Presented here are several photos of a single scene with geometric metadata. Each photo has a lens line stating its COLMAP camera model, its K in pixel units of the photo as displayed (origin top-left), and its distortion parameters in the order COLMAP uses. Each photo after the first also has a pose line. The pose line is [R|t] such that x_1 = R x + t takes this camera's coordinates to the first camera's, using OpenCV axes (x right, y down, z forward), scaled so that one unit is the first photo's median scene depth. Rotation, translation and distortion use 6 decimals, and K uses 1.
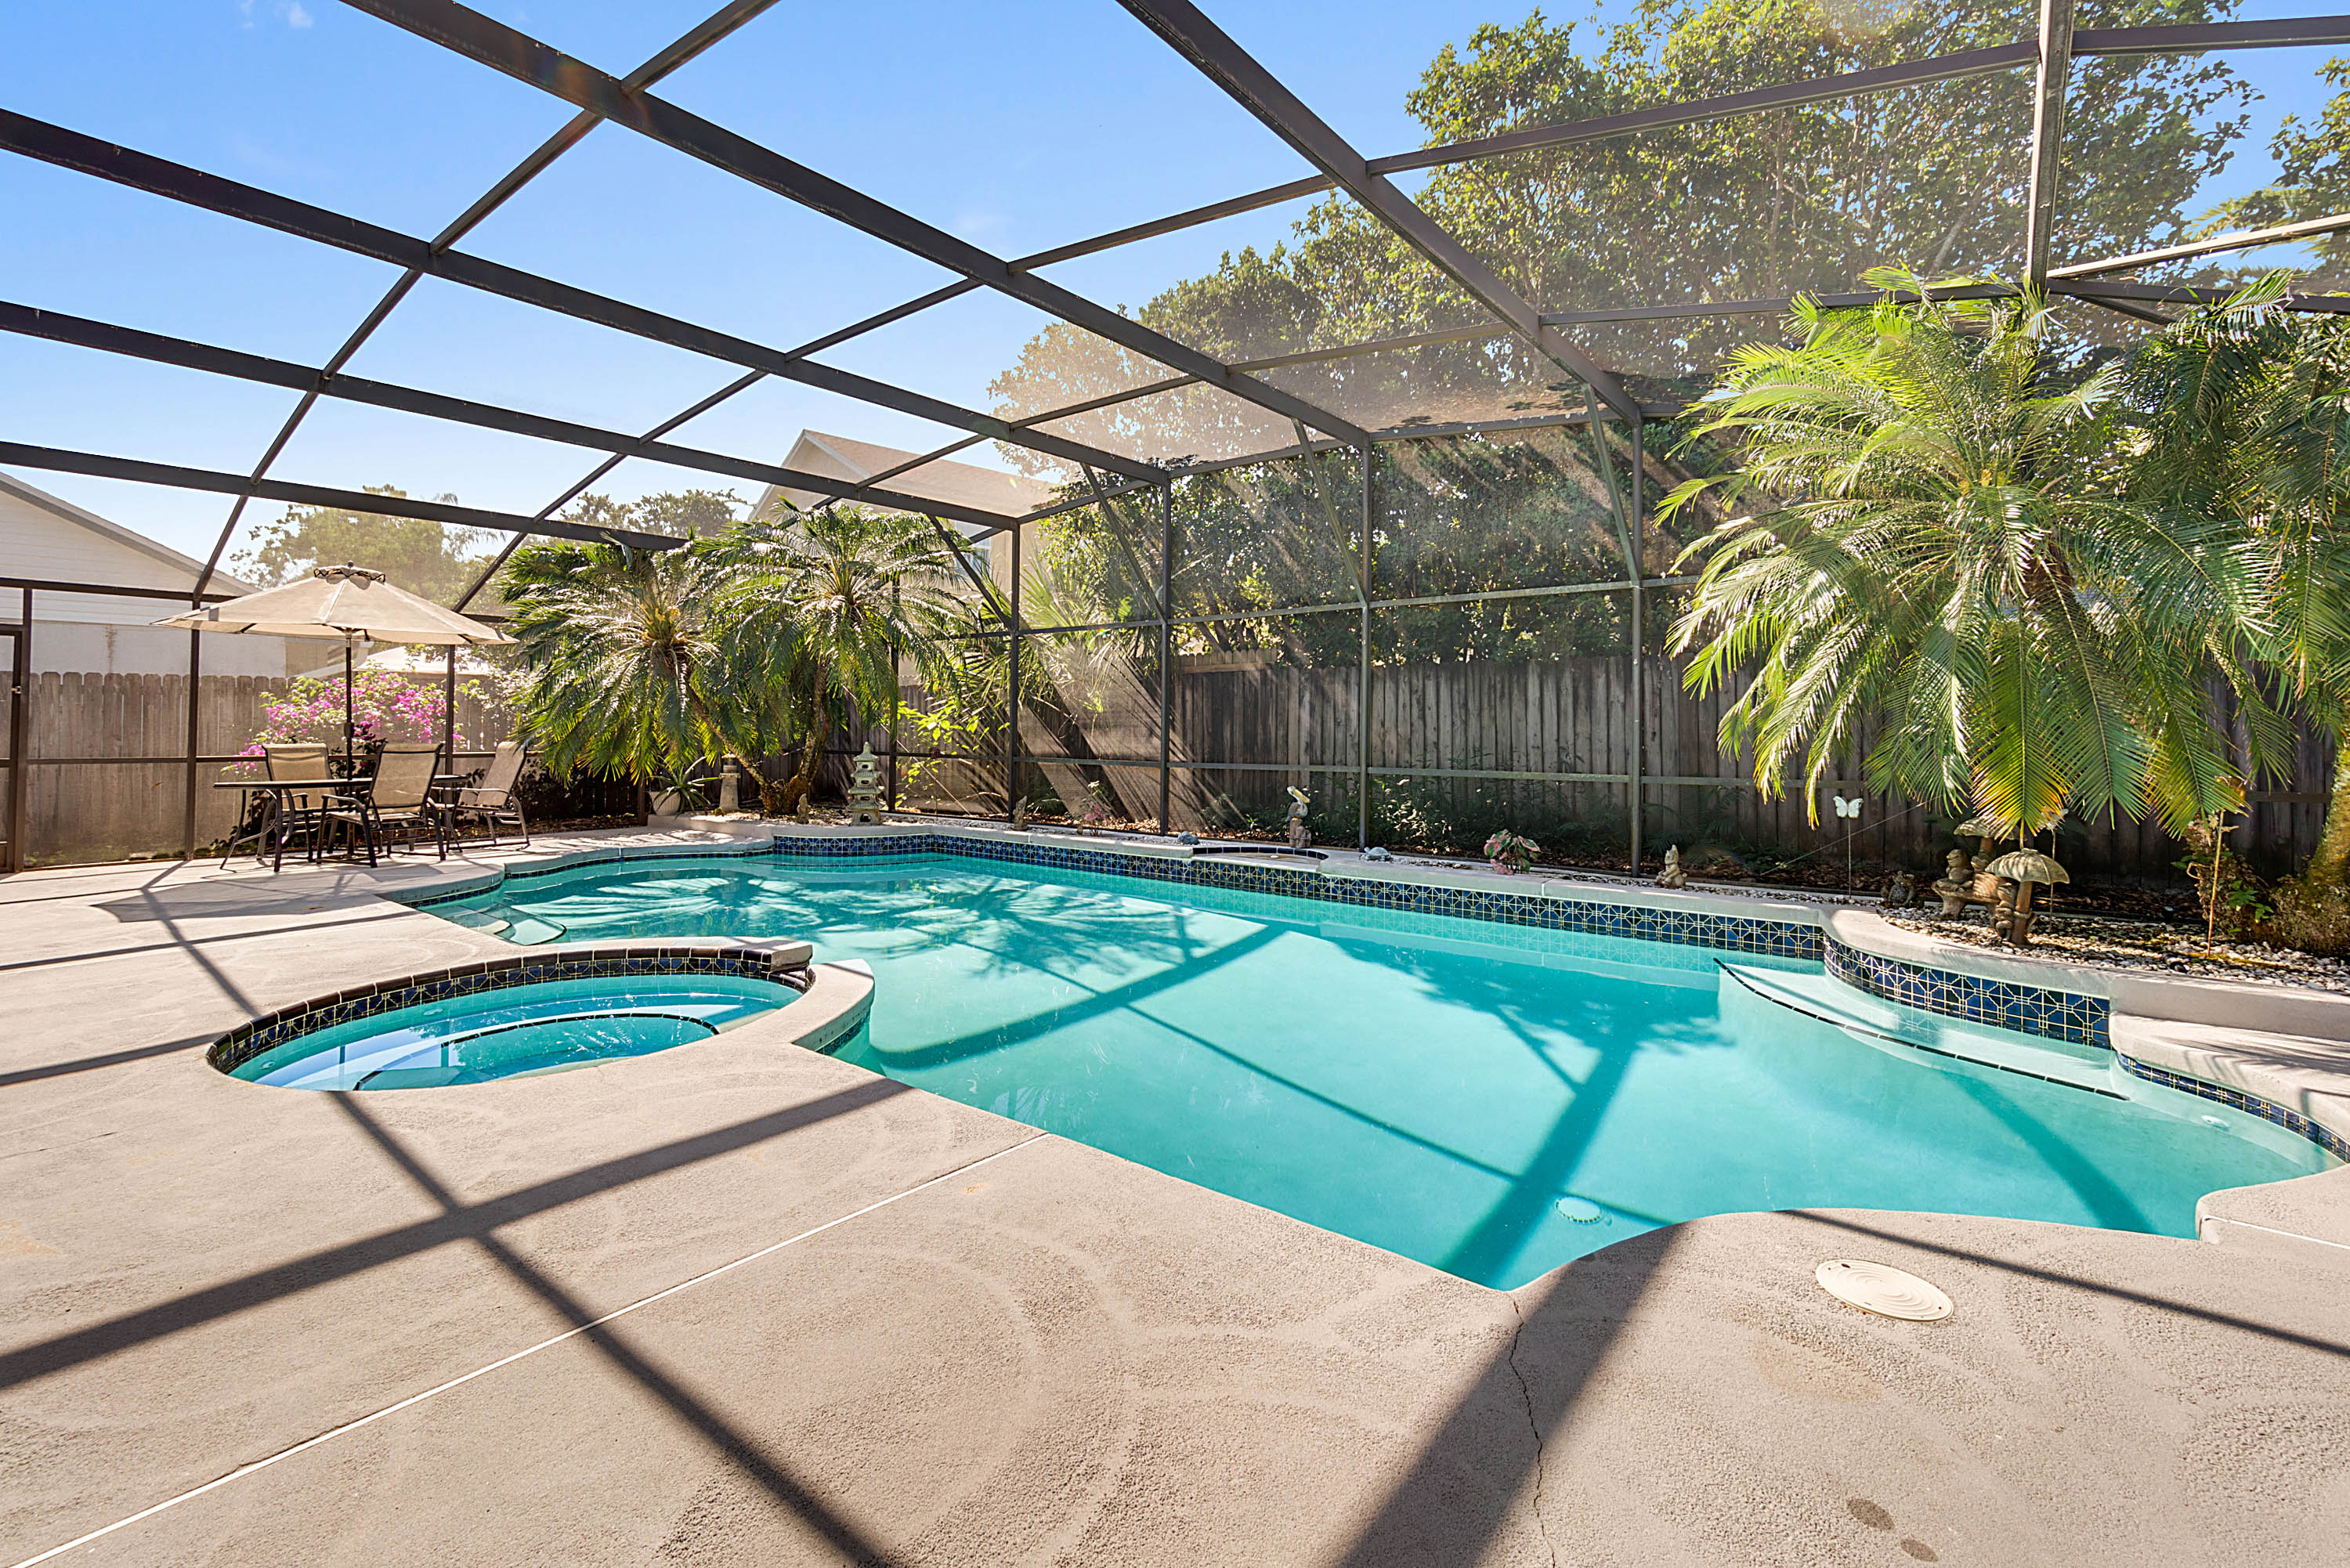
lens RADIAL K [[1049.2, 0, 1168.9], [0, 1049.2, 710.6], [0, 0, 1]] dist [-0.001931, -0.000092]
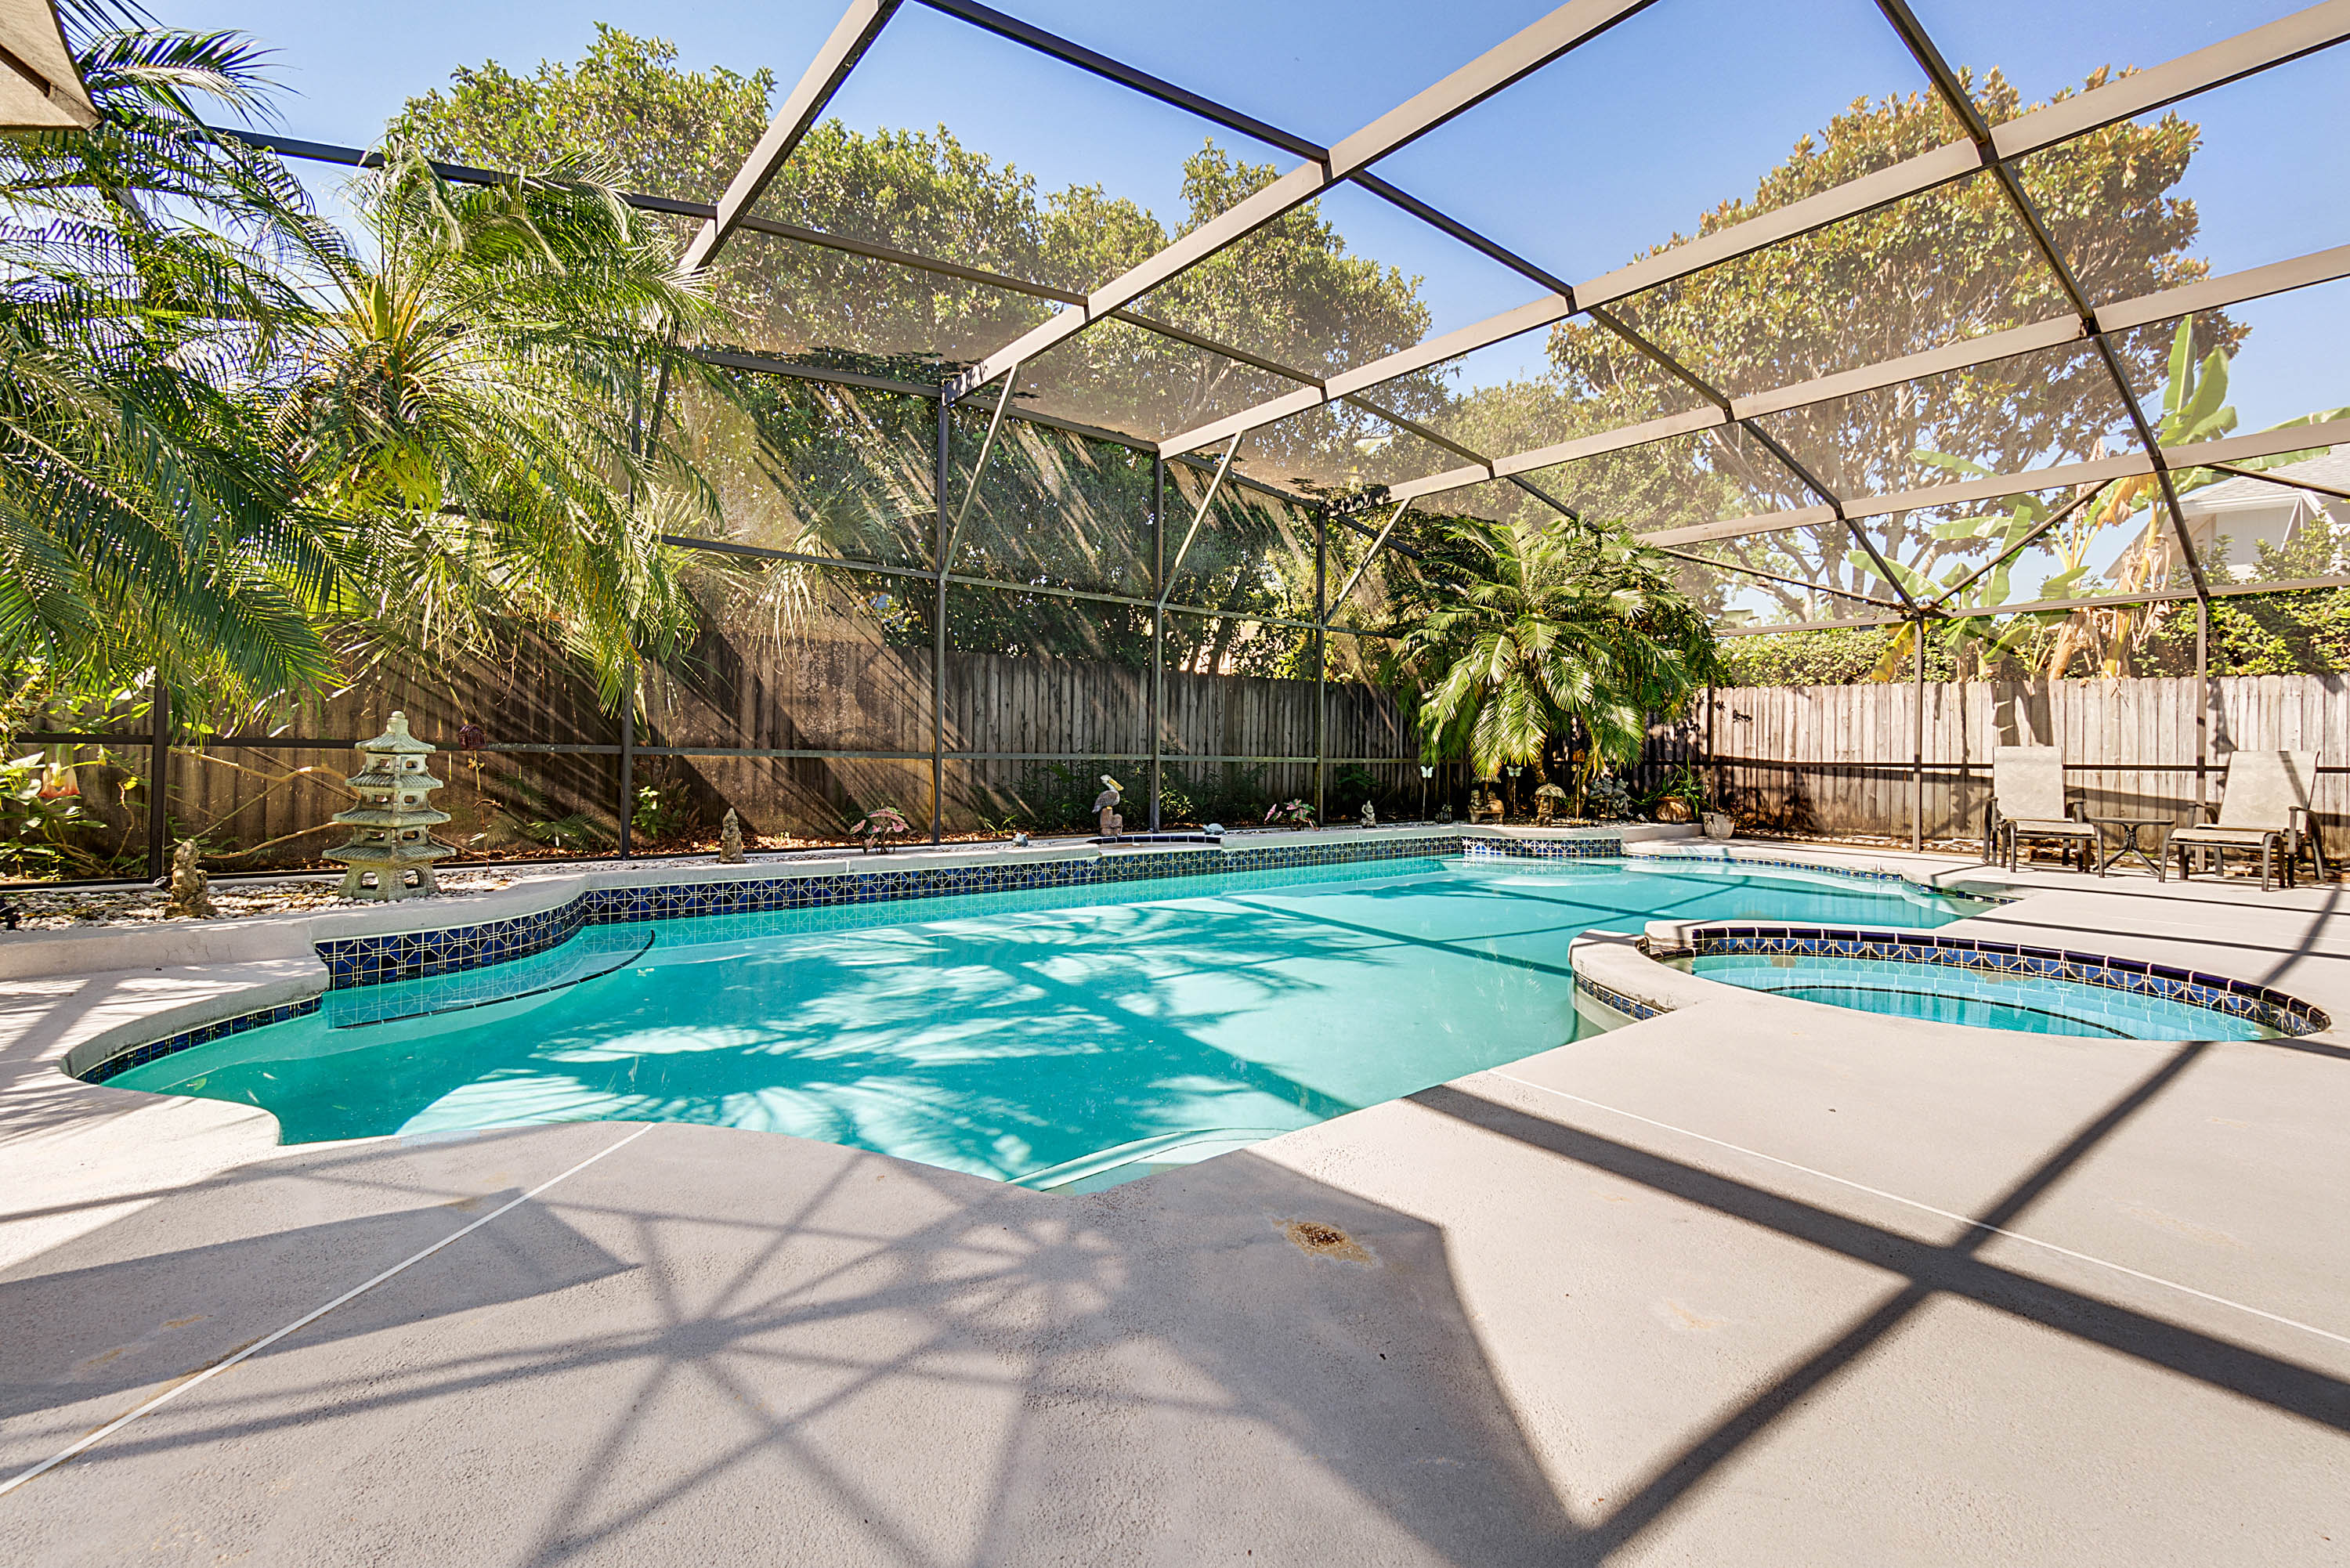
lens RADIAL K [[1024.0, 0, 1190.5], [0, 1024.0, 759.2], [0, 0, 1]] dist [-0.002772, -0.000044]
pose [[0.212841, -0.003810, 0.977079, -0.817370], [-0.027087, 0.999585, 0.009799, 0.046150], [-0.976711, -0.028552, 0.212650, 0.726764]]
